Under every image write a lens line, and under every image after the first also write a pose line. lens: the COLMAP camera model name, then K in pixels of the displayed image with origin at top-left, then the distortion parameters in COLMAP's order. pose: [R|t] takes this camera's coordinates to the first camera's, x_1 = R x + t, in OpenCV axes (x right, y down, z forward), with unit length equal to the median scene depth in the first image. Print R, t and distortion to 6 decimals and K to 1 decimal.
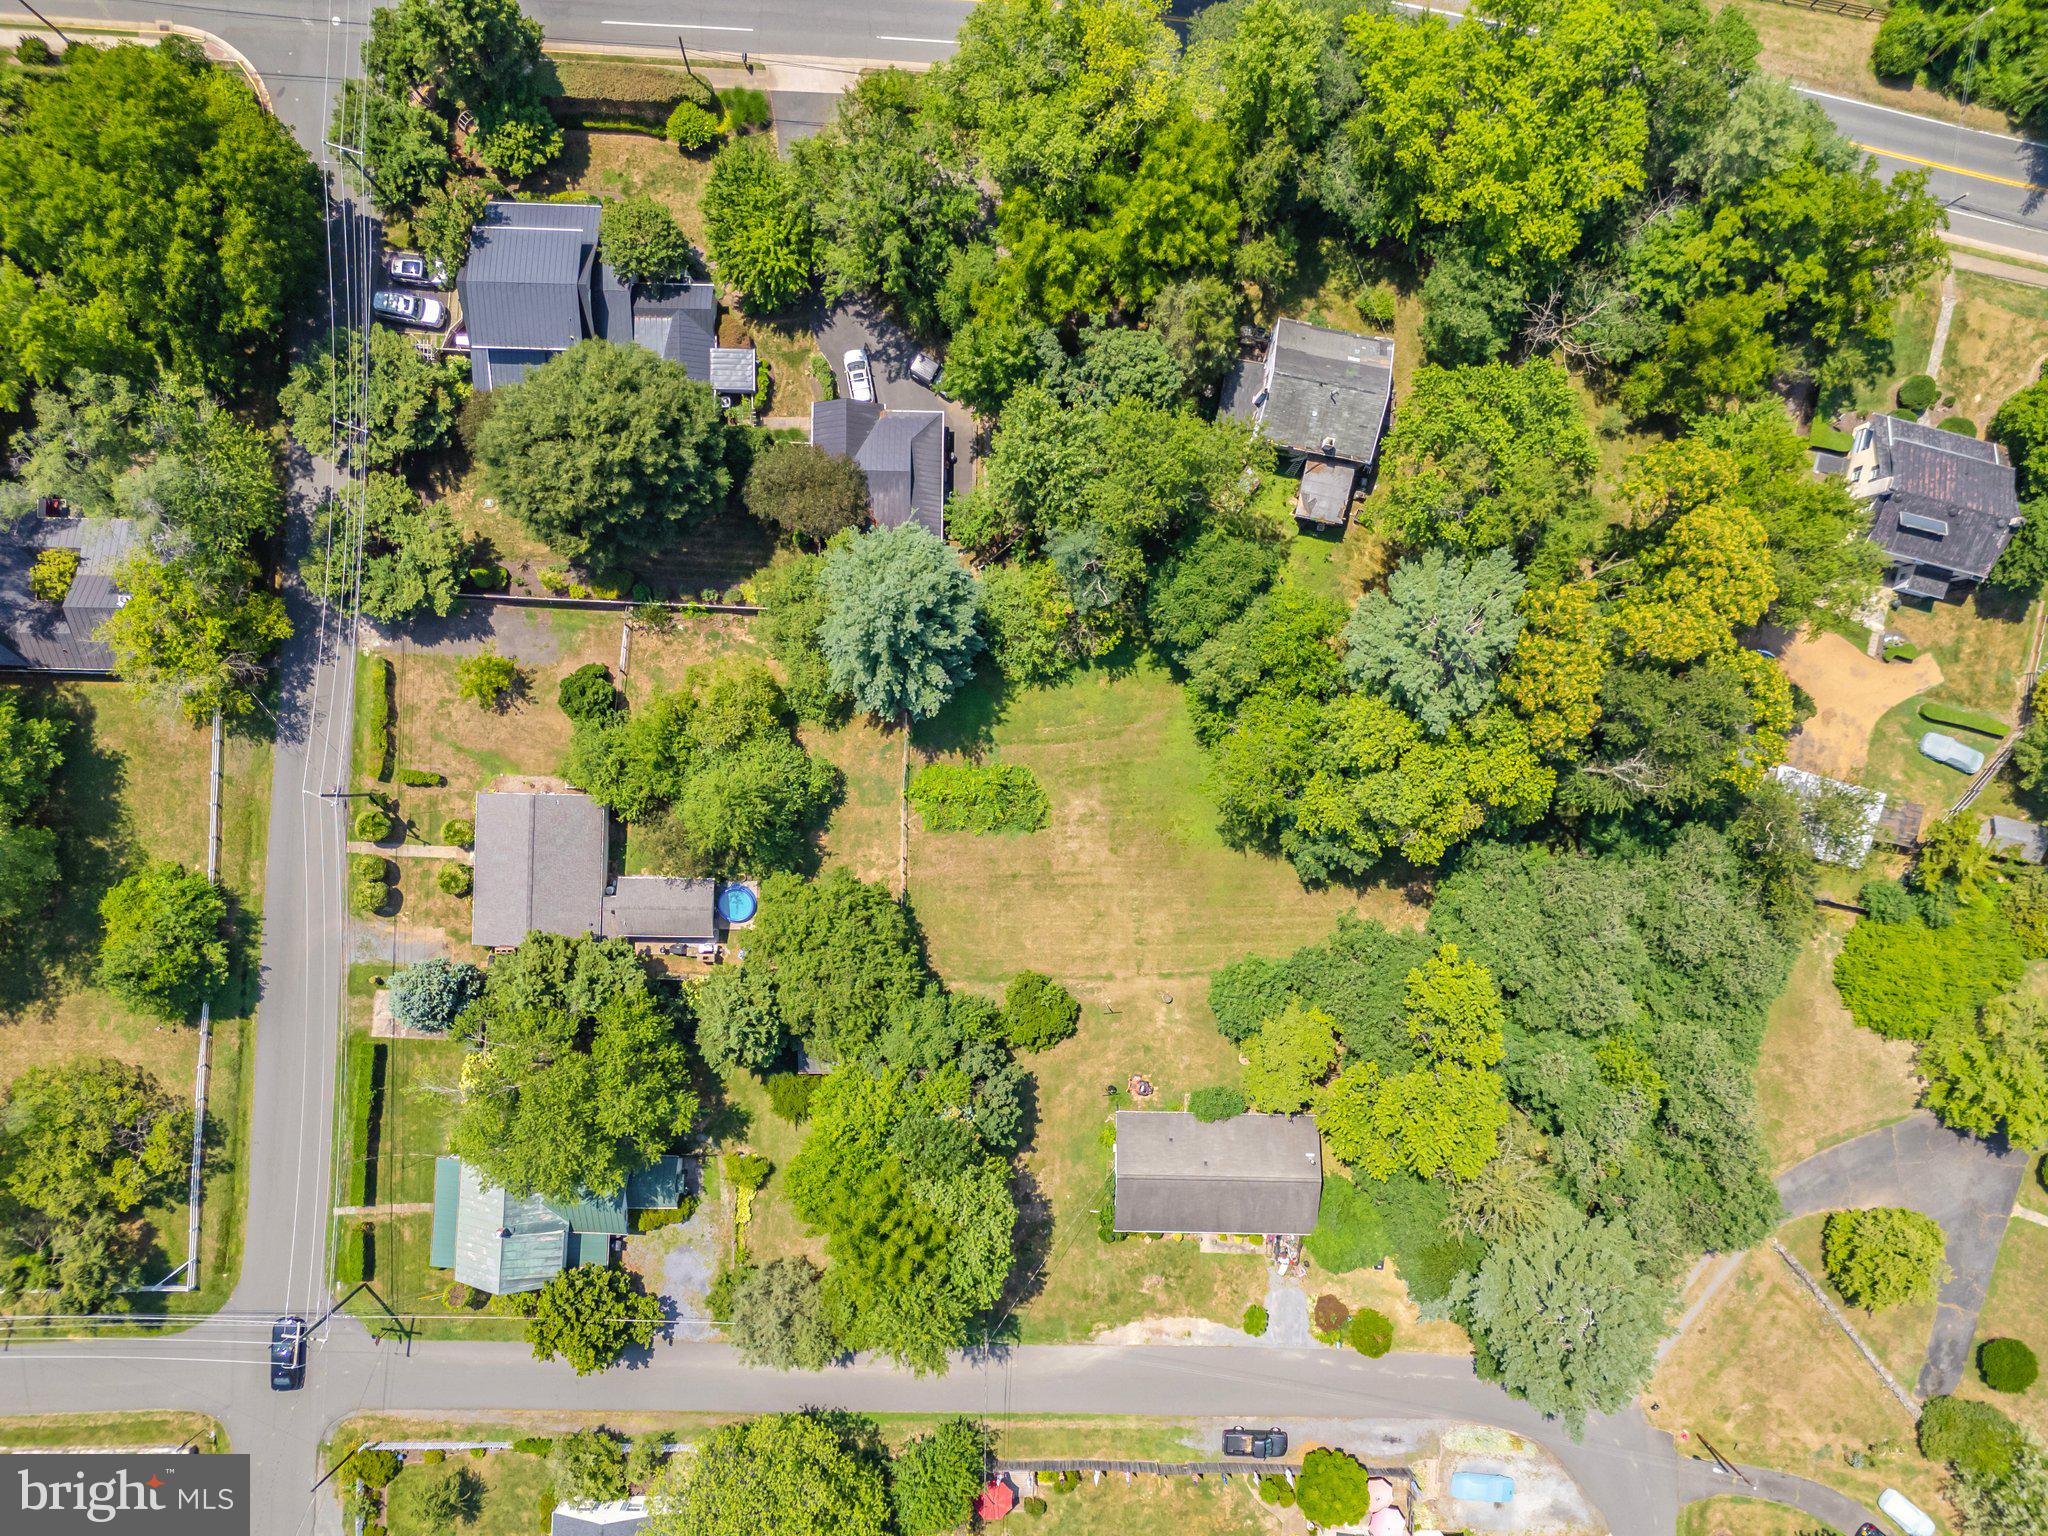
lens RADIAL K [[1453.2, 0, 1023.1], [0, 1453.2, 769.4], [0, 0, 1]] dist [0.023934, -0.005317]
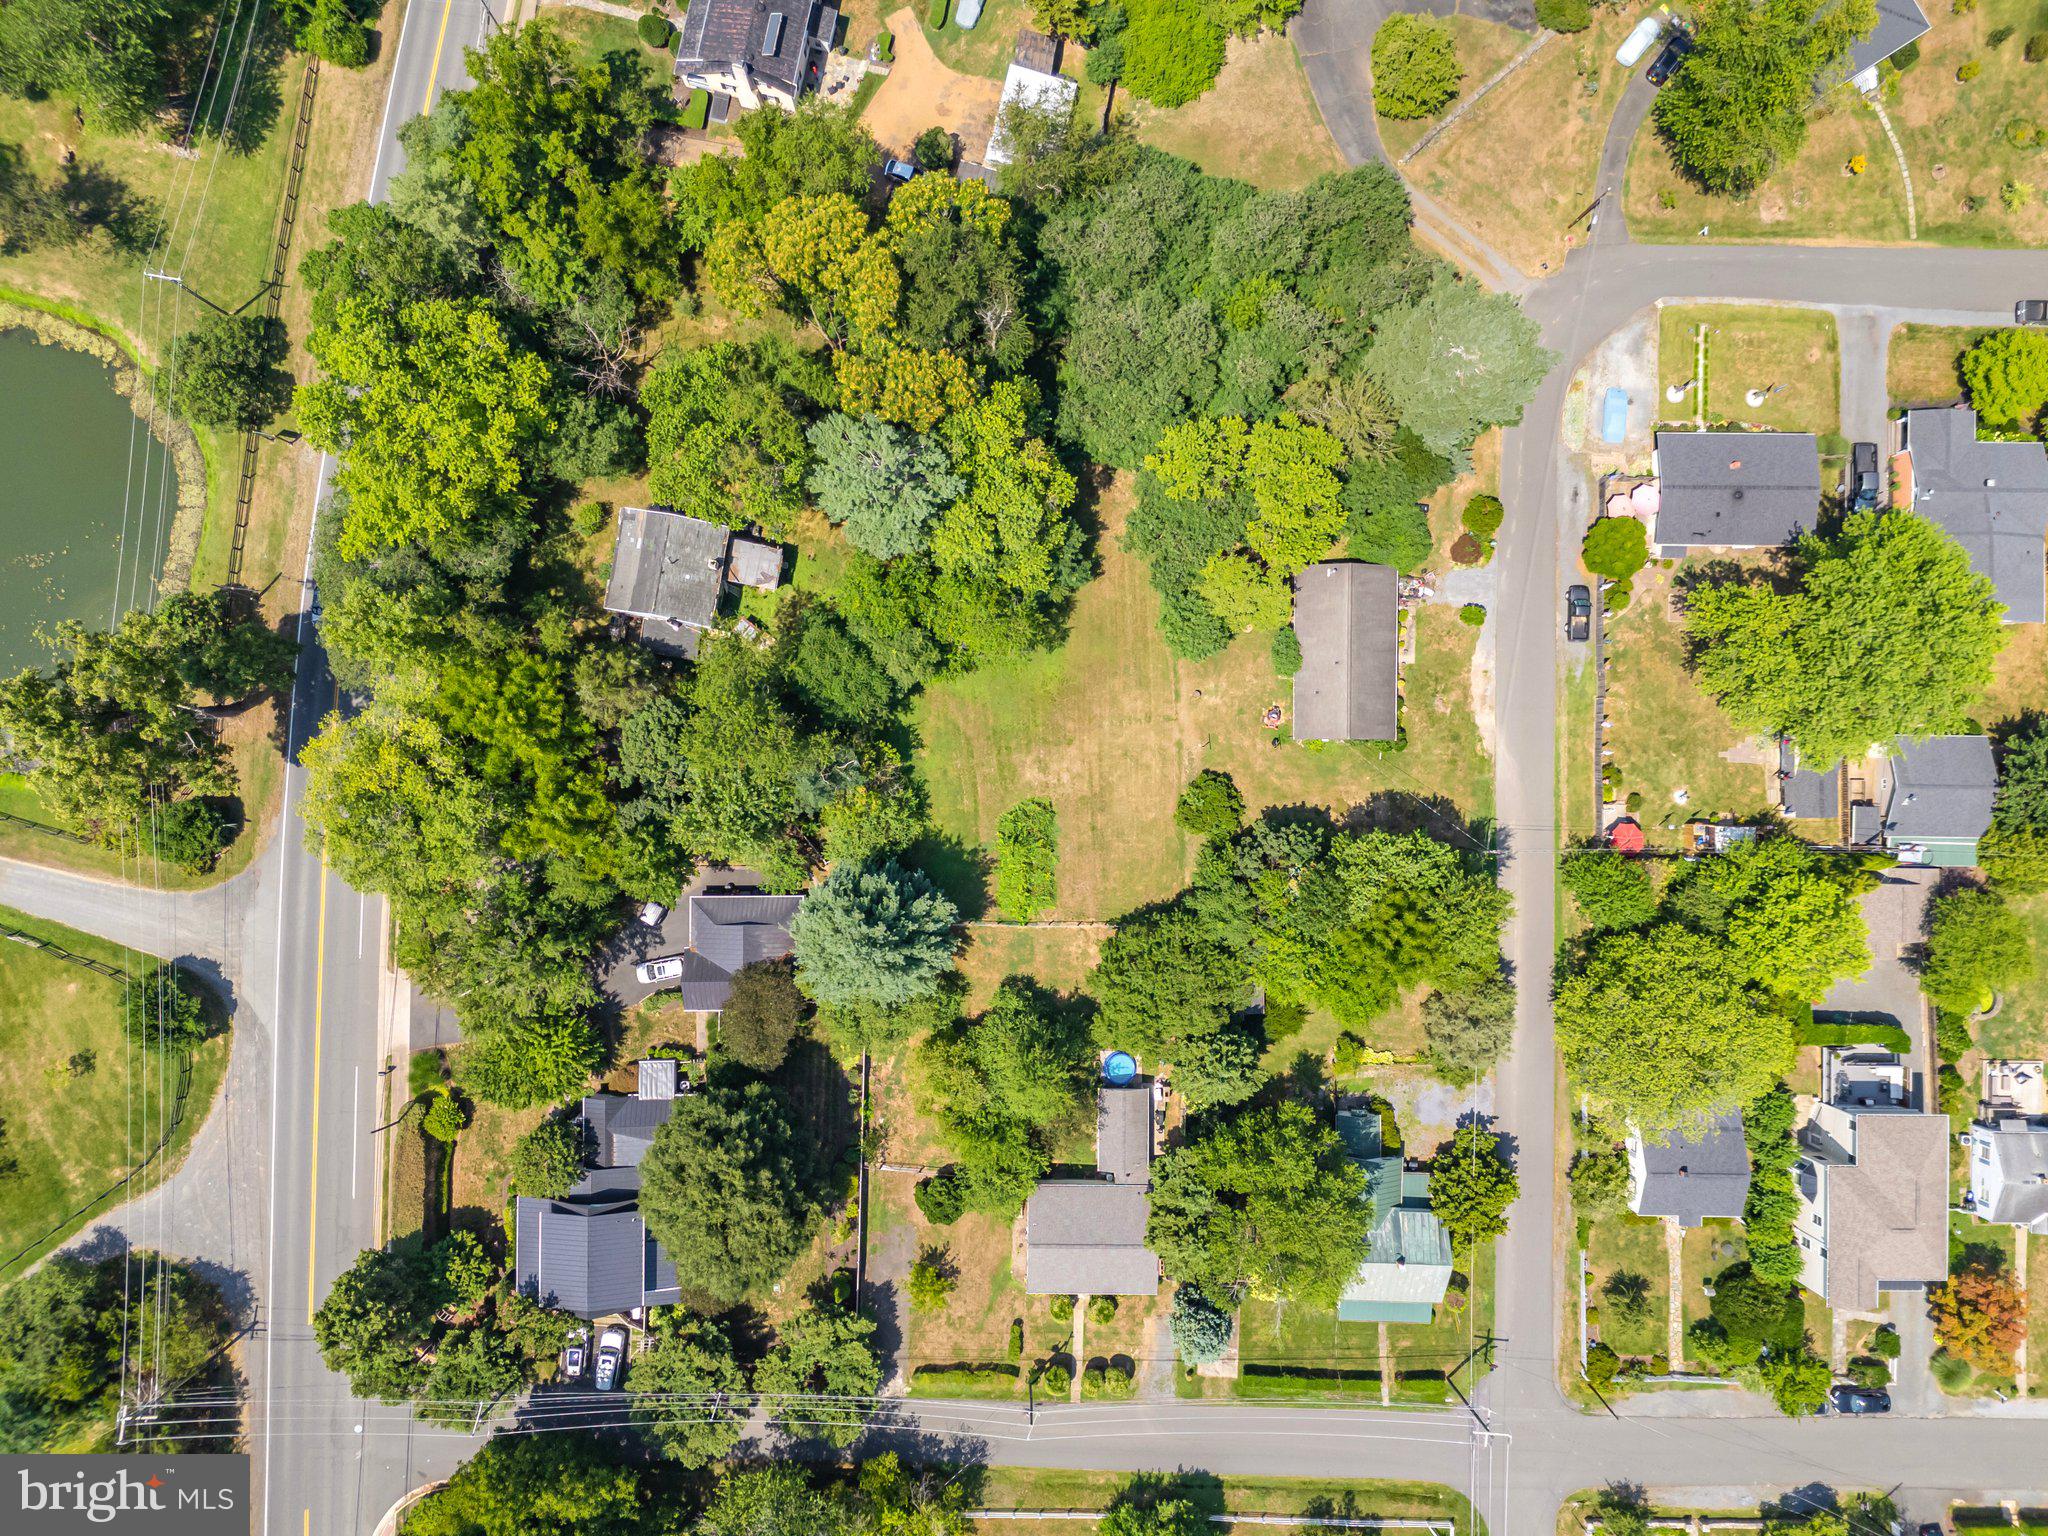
lens RADIAL K [[1453.2, 0, 1023.8], [0, 1453.2, 767.2], [0, 0, 1]] dist [0.023934, -0.005317]
pose [[-0.014638, -0.999692, -0.020061, 0.068873], [0.999731, -0.014993, 0.017674, -0.001170], [-0.017969, -0.019797, 0.999643, -0.156226]]
